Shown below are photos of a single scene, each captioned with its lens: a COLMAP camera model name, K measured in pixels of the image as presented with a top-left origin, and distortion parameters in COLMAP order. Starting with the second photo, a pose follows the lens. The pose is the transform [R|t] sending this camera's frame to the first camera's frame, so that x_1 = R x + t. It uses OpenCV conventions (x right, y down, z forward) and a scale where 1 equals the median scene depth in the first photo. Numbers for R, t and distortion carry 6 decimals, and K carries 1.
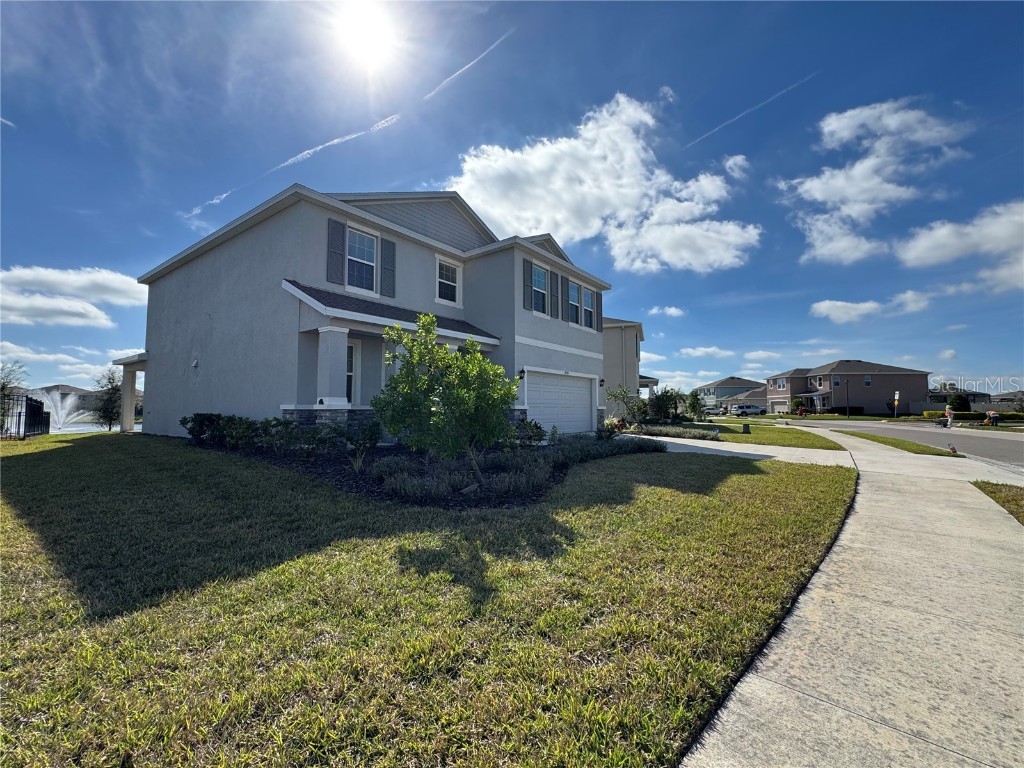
lens RADIAL K [[442.1, 0, 511.3], [0, 442.1, 384.0], [0, 0, 1]] dist [-0.000134, -0.000010]
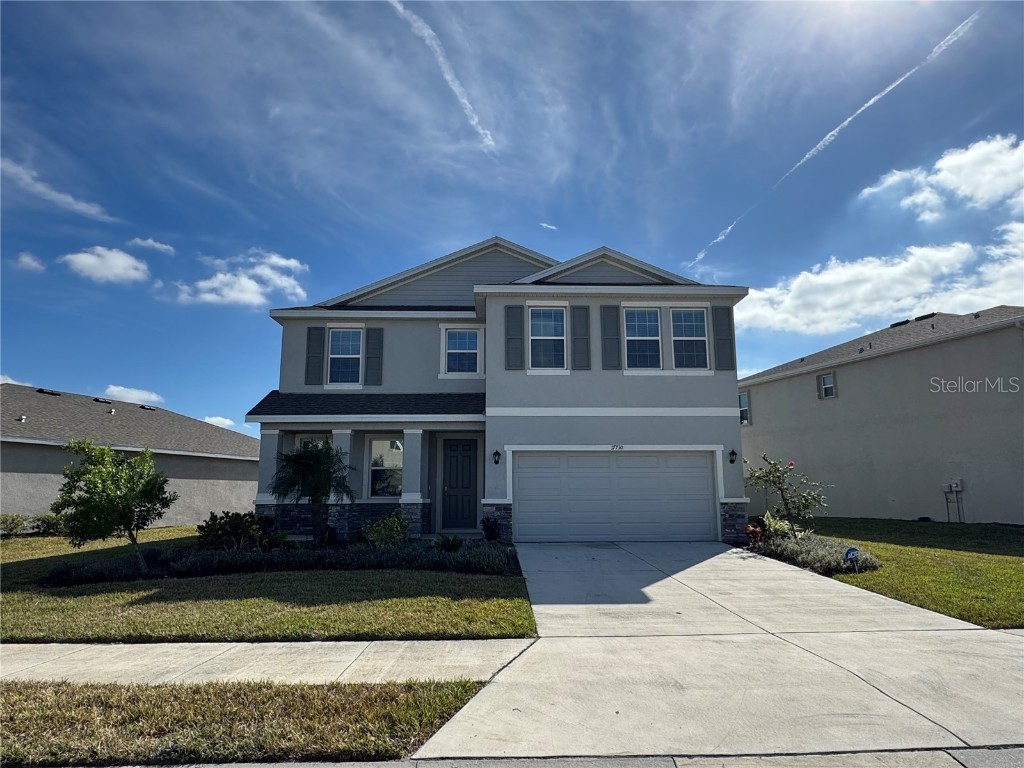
lens RADIAL K [[628.2, 0, 512.1], [0, 628.2, 384.1], [0, 0, 1]] dist [0.001307, 0.000061]
pose [[0.638837, -0.136756, -0.757090, 0.870431], [0.047672, 0.989220, -0.138460, 0.004245], [0.767864, 0.052361, 0.638470, 0.324455]]
